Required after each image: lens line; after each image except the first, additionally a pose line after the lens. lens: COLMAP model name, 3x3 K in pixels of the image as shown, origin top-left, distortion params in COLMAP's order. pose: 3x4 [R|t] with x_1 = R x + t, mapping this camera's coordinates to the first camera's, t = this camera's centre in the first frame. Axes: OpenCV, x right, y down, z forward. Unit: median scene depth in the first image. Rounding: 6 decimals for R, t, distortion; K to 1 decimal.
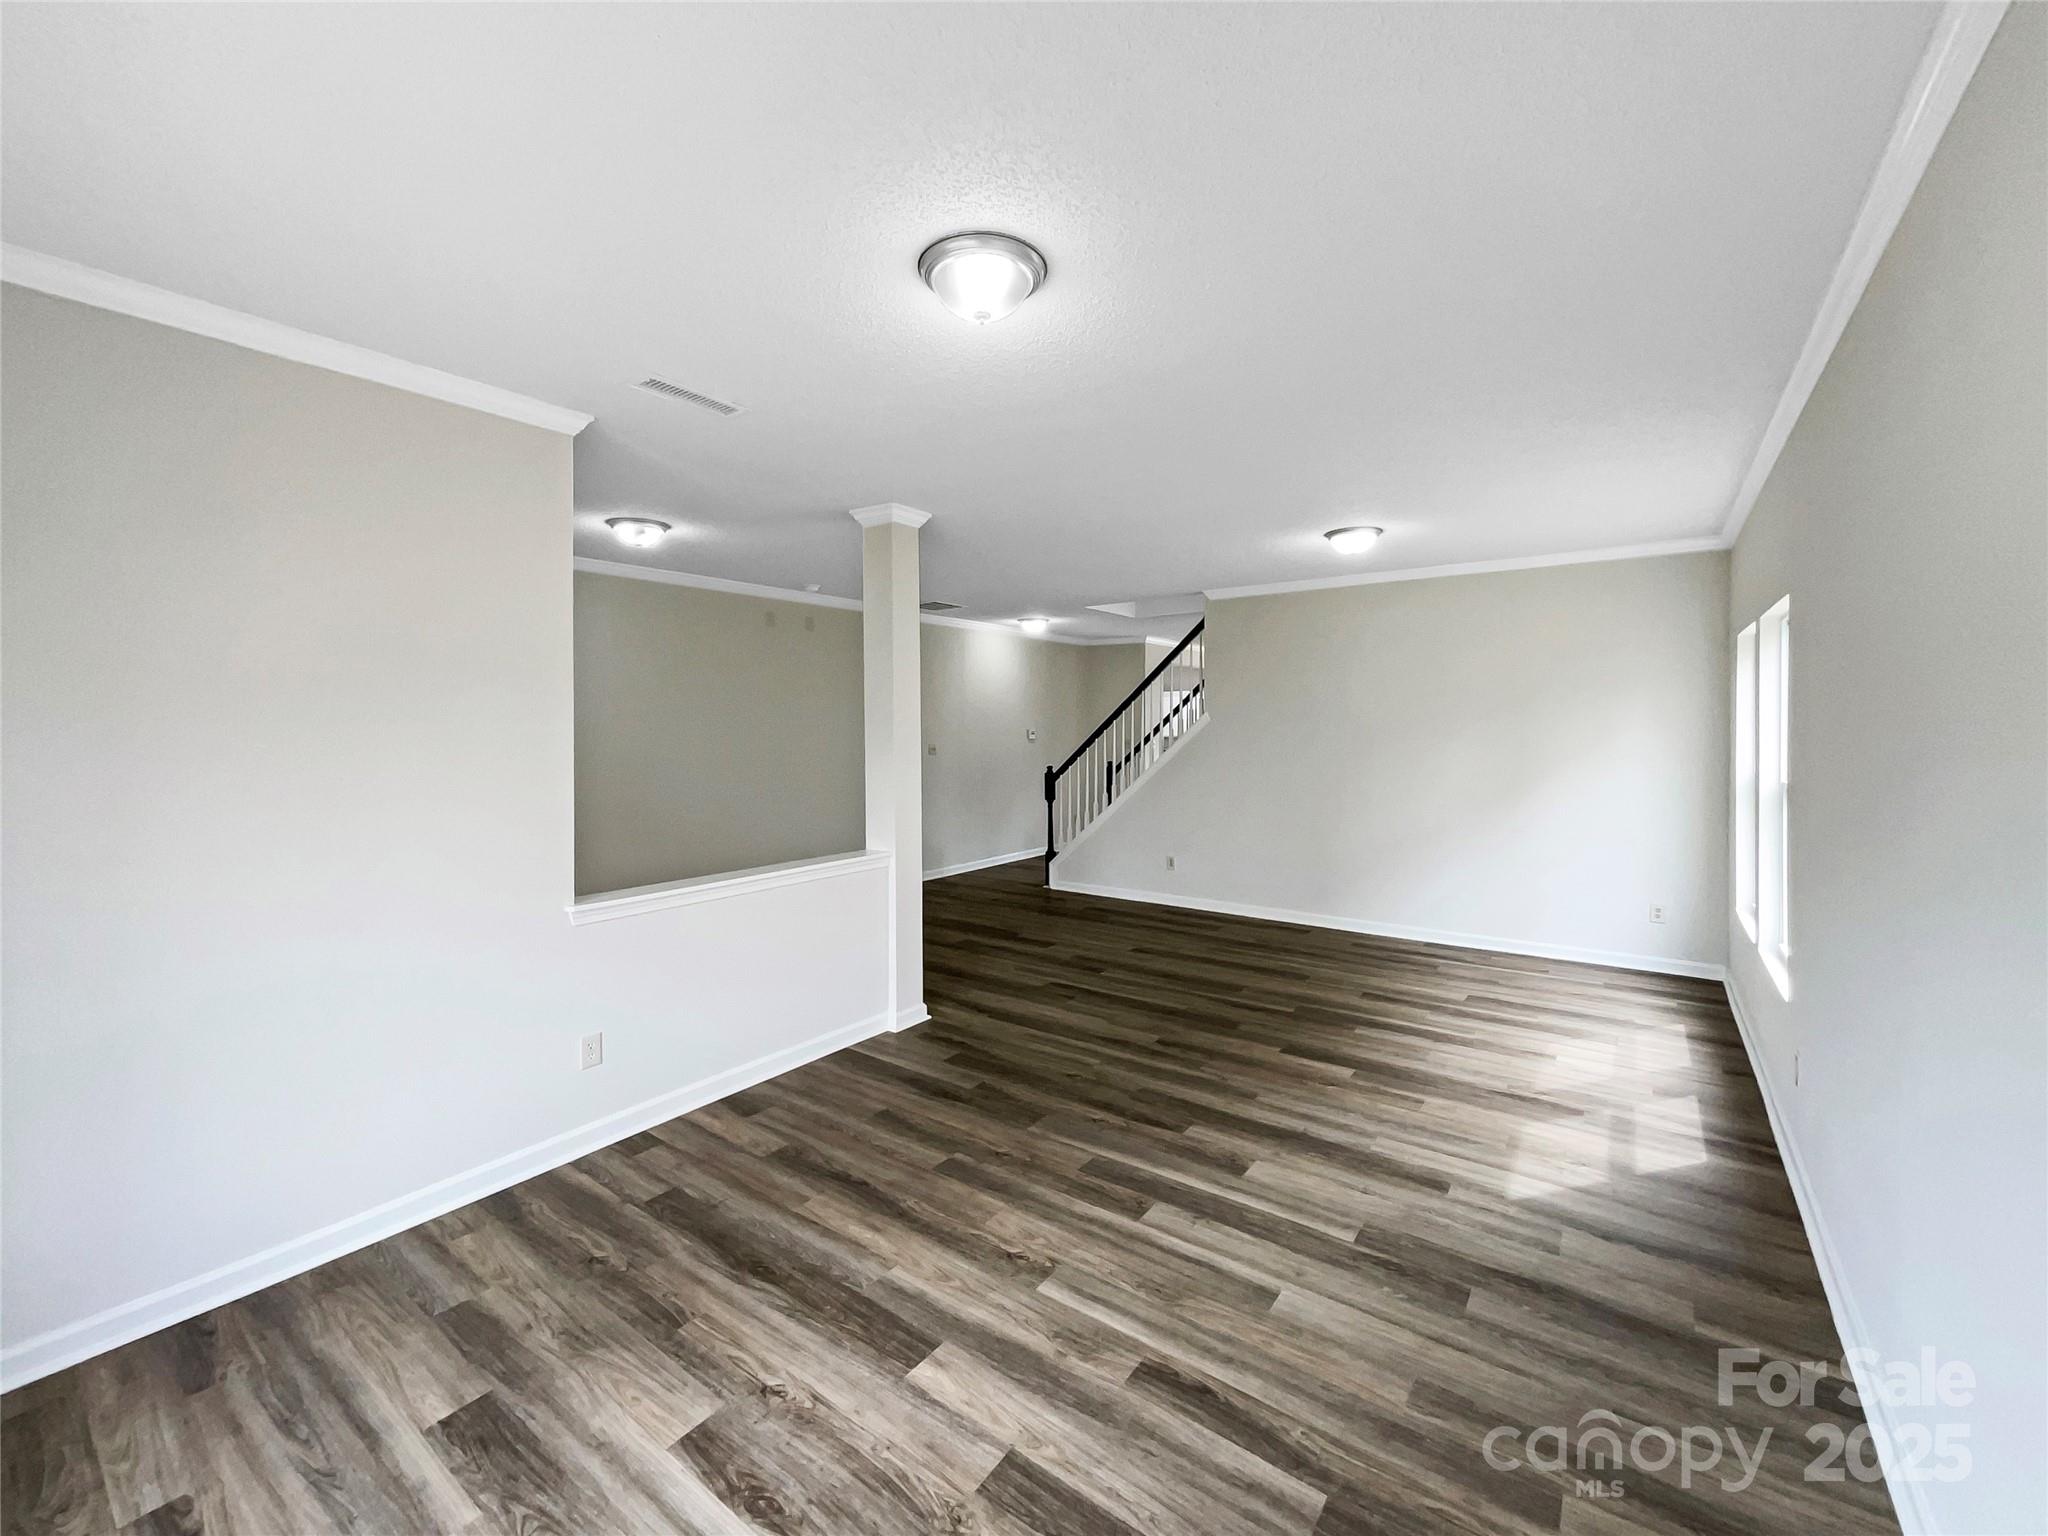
lens RADIAL K [[826.3, 0, 1021.9], [0, 826.3, 765.5], [0, 0, 1]] dist [-0.017966, -0.000439]
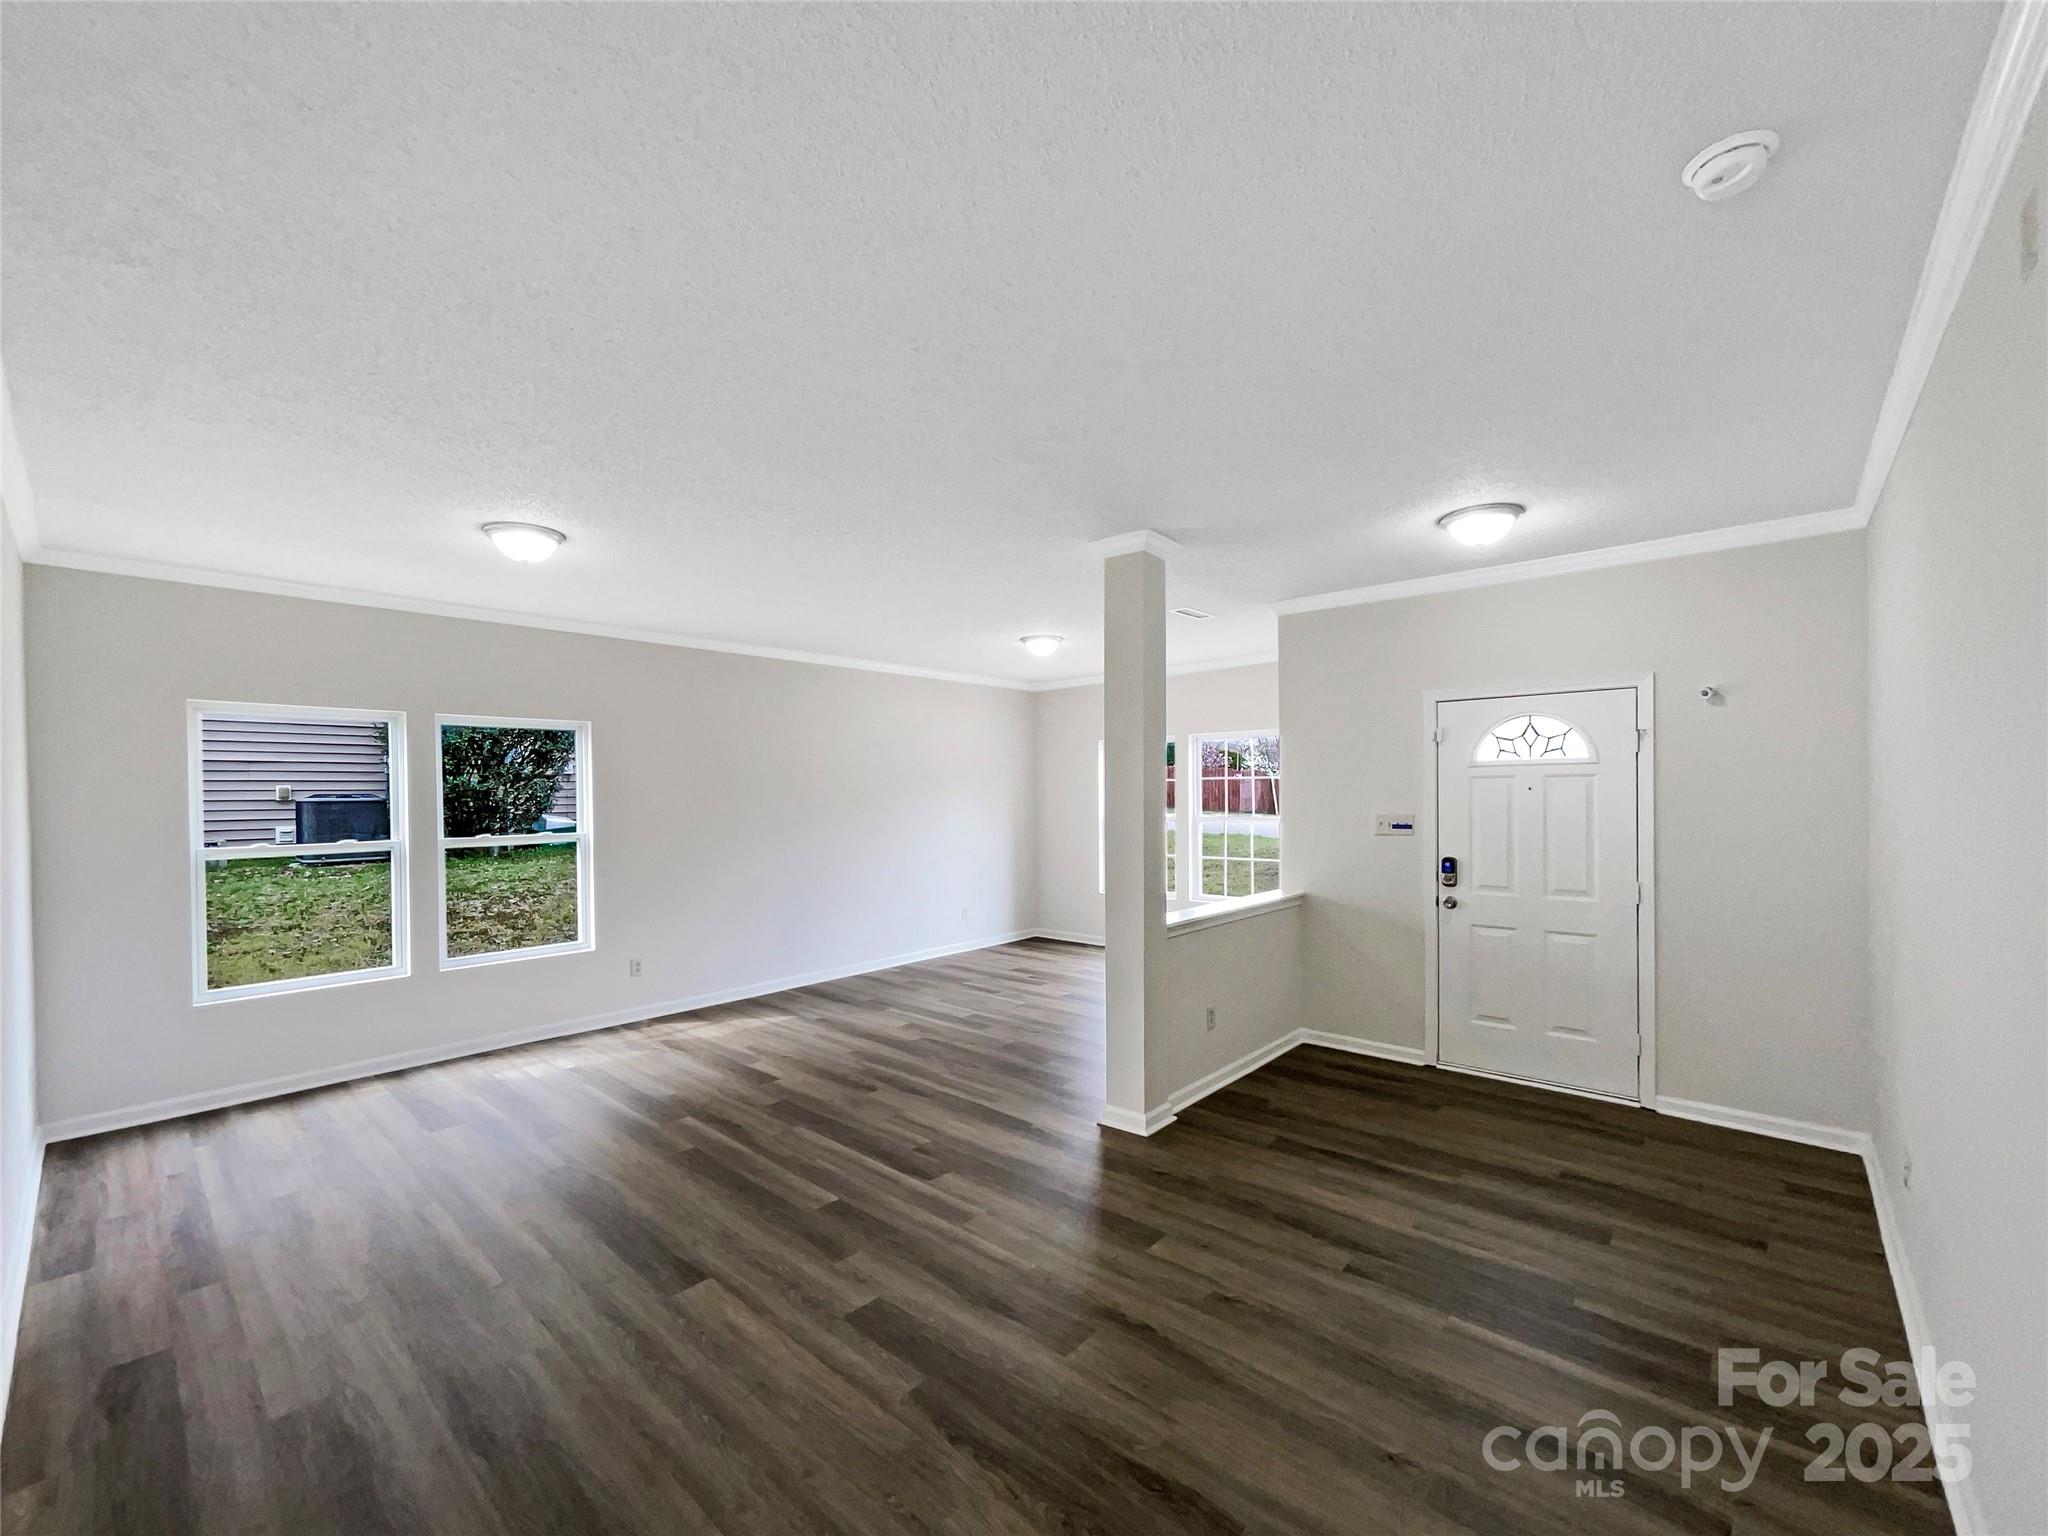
lens RADIAL K [[831.3, 0, 1033.2], [0, 831.3, 789.2], [0, 0, 1]] dist [-0.000175, 0.000274]
pose [[-0.996617, 0.017050, 0.080401, -0.155412], [0.020572, 0.998855, 0.043181, -0.109014], [-0.079573, 0.044689, -0.995827, 2.426518]]
